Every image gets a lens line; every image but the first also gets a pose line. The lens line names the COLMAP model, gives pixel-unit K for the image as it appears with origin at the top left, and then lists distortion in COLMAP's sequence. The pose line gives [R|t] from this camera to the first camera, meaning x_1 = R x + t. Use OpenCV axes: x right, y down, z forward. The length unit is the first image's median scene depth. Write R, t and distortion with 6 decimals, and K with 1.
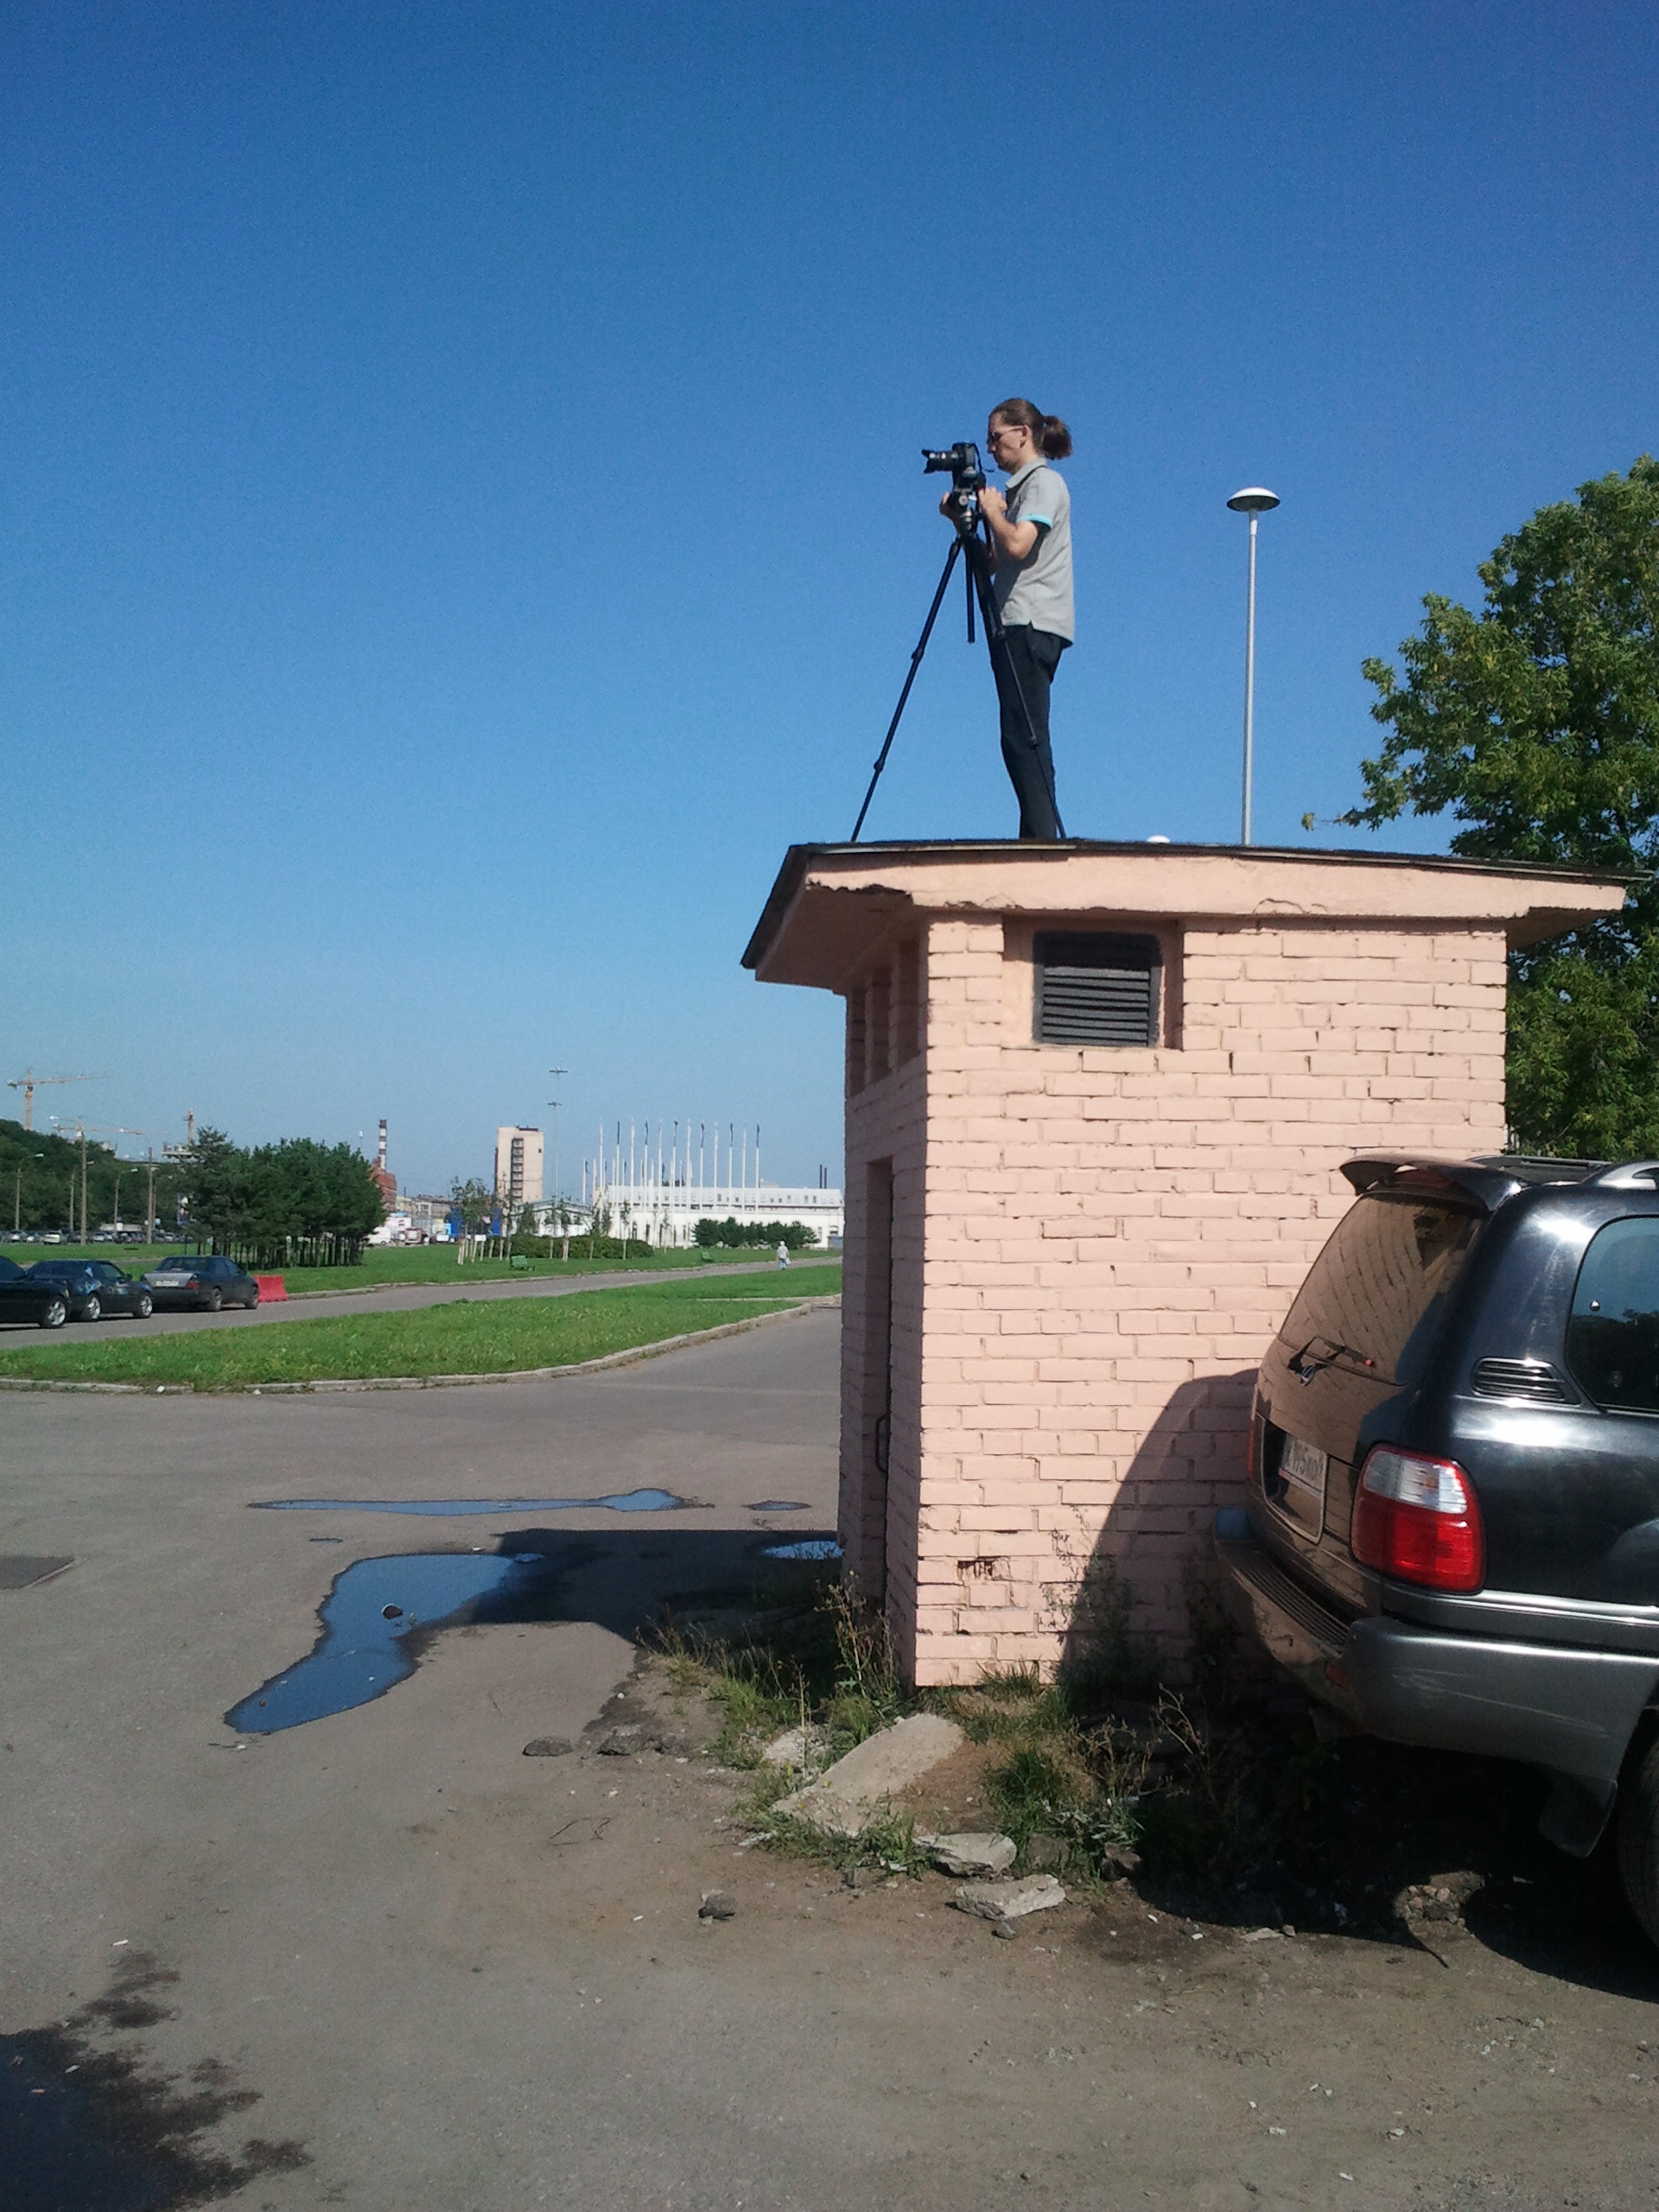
lens RADIAL K [[2184.8, 0, 829.5], [0, 2184.8, 1106.0], [0, 0, 1]] dist [0.187203, -0.542859]
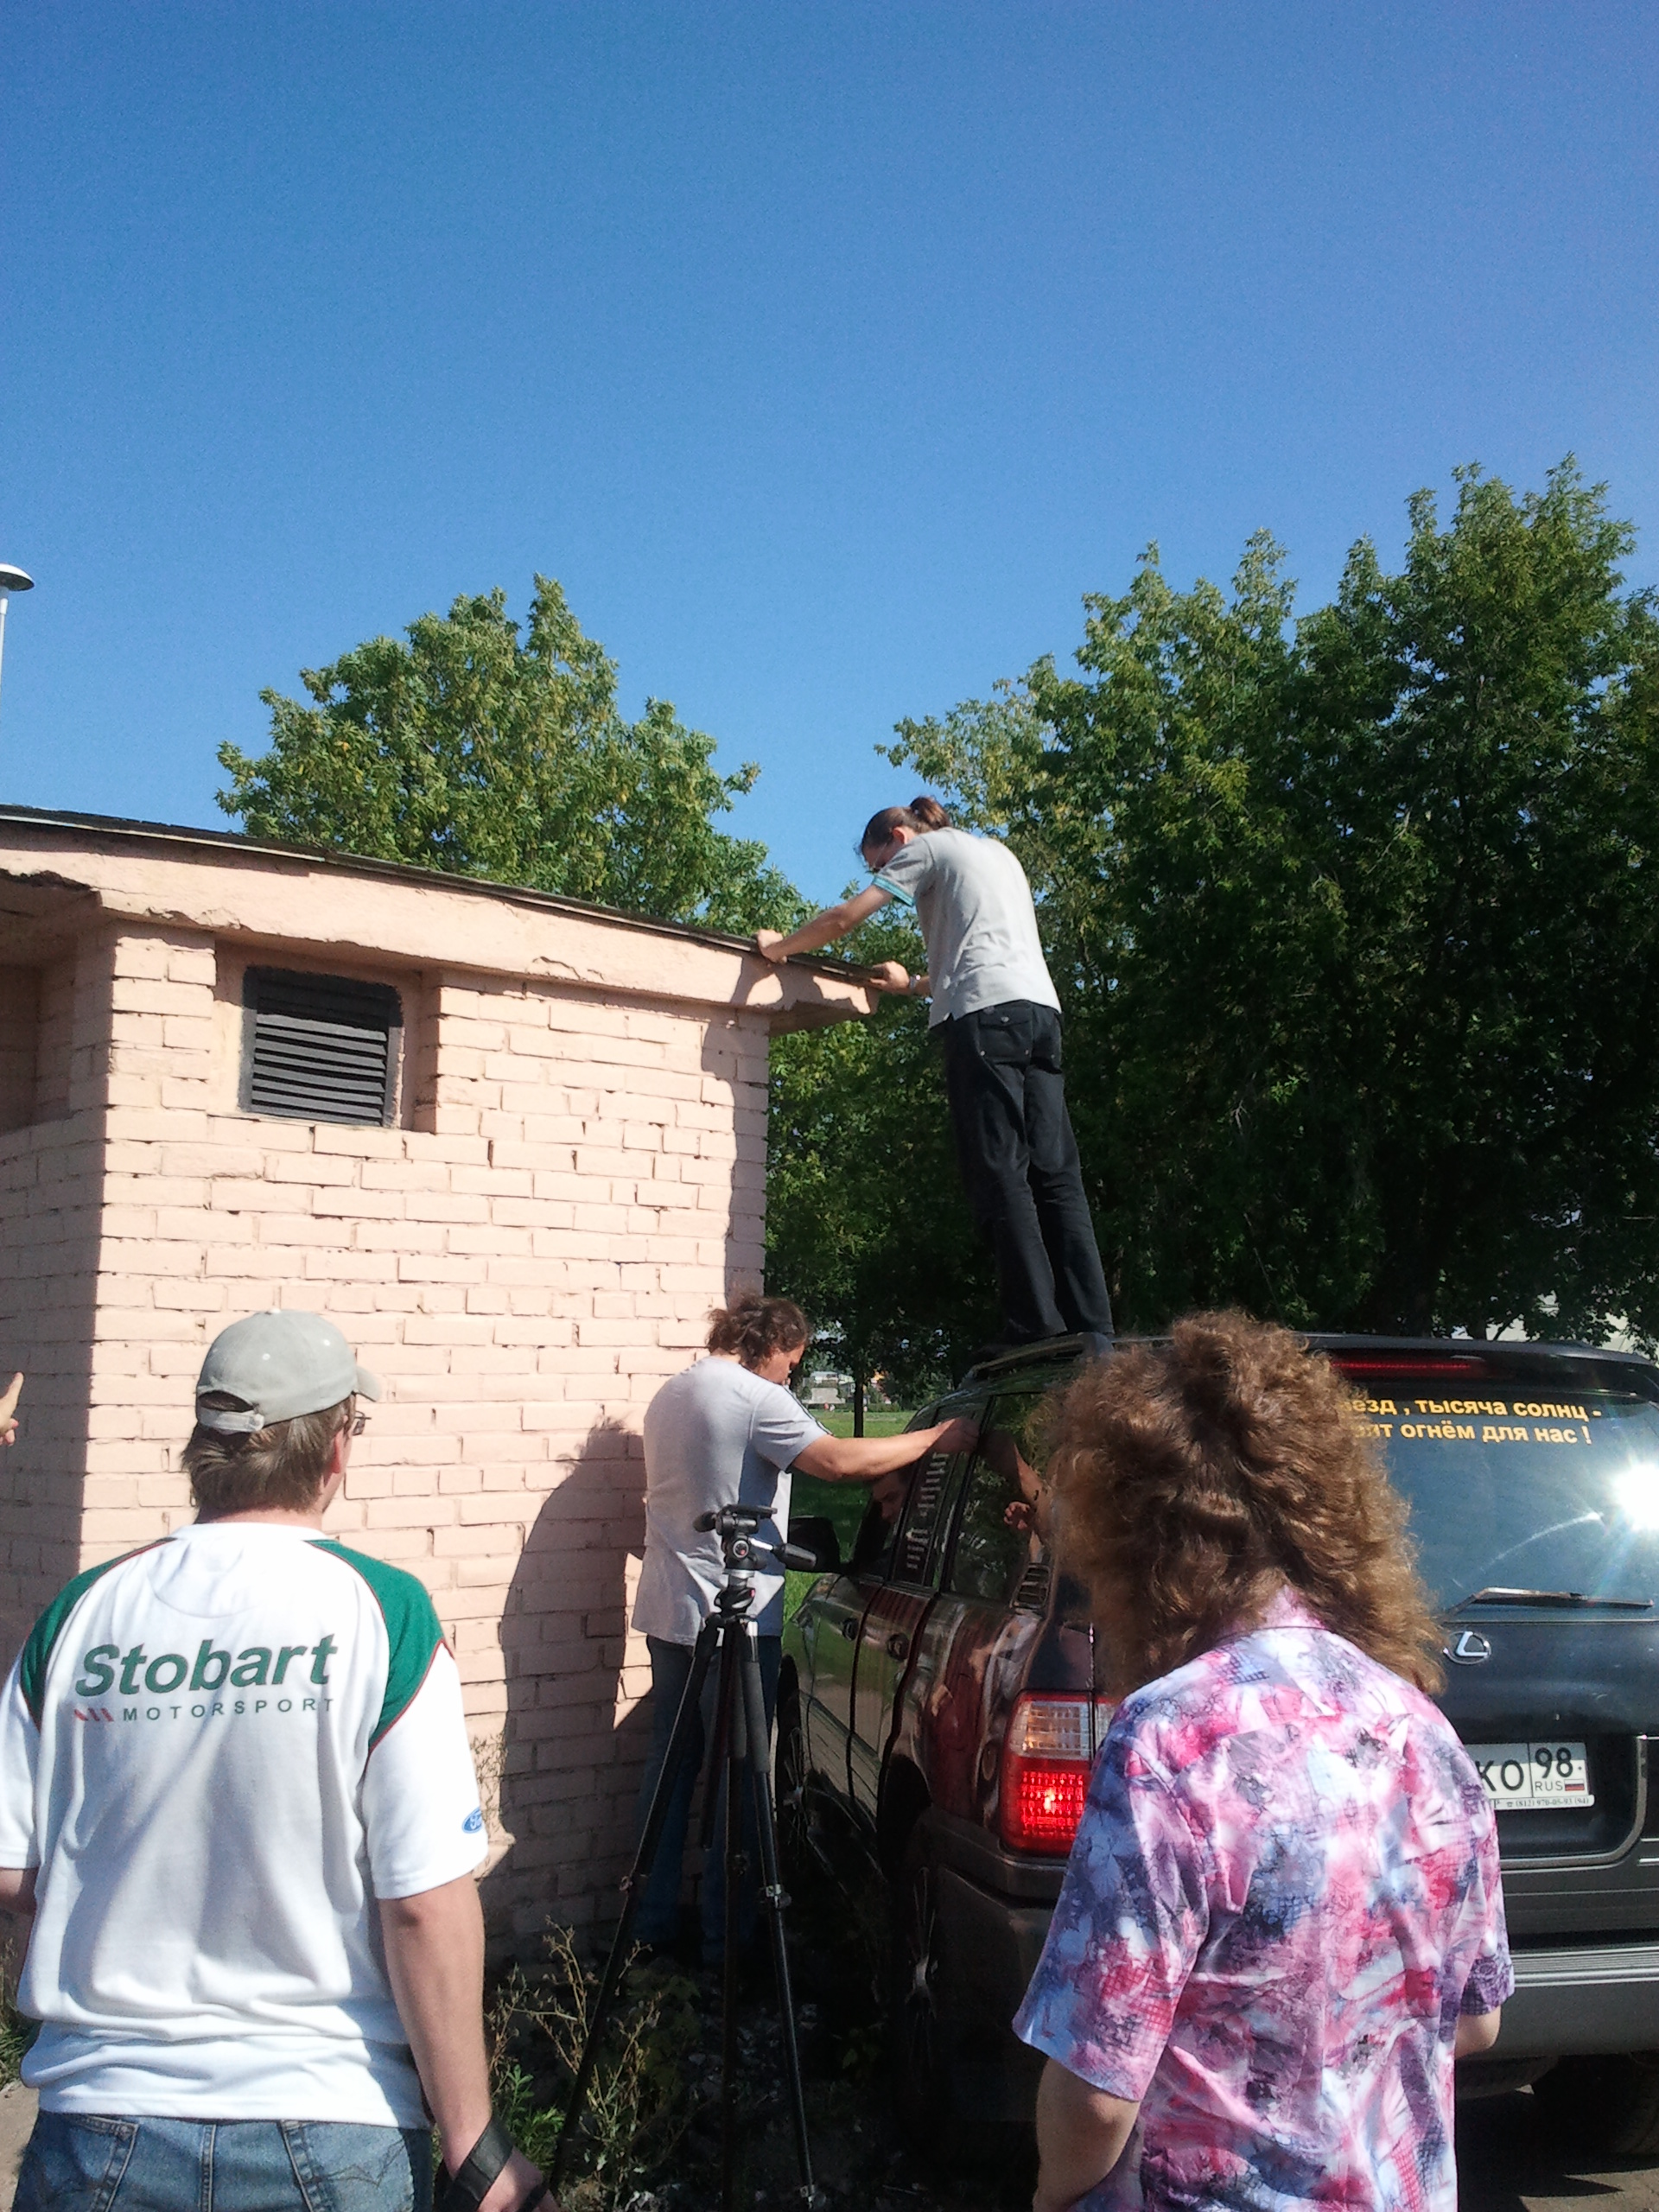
lens RADIAL K [[2184.8, 0, 829.5], [0, 2184.8, 1106.0], [0, 0, 1]] dist [0.187203, -0.542859]
pose [[0.810014, 0.073760, 0.581754, -0.186767], [-0.032868, 0.996209, -0.080543, 0.024064], [-0.585489, 0.046120, 0.809367, 0.272956]]
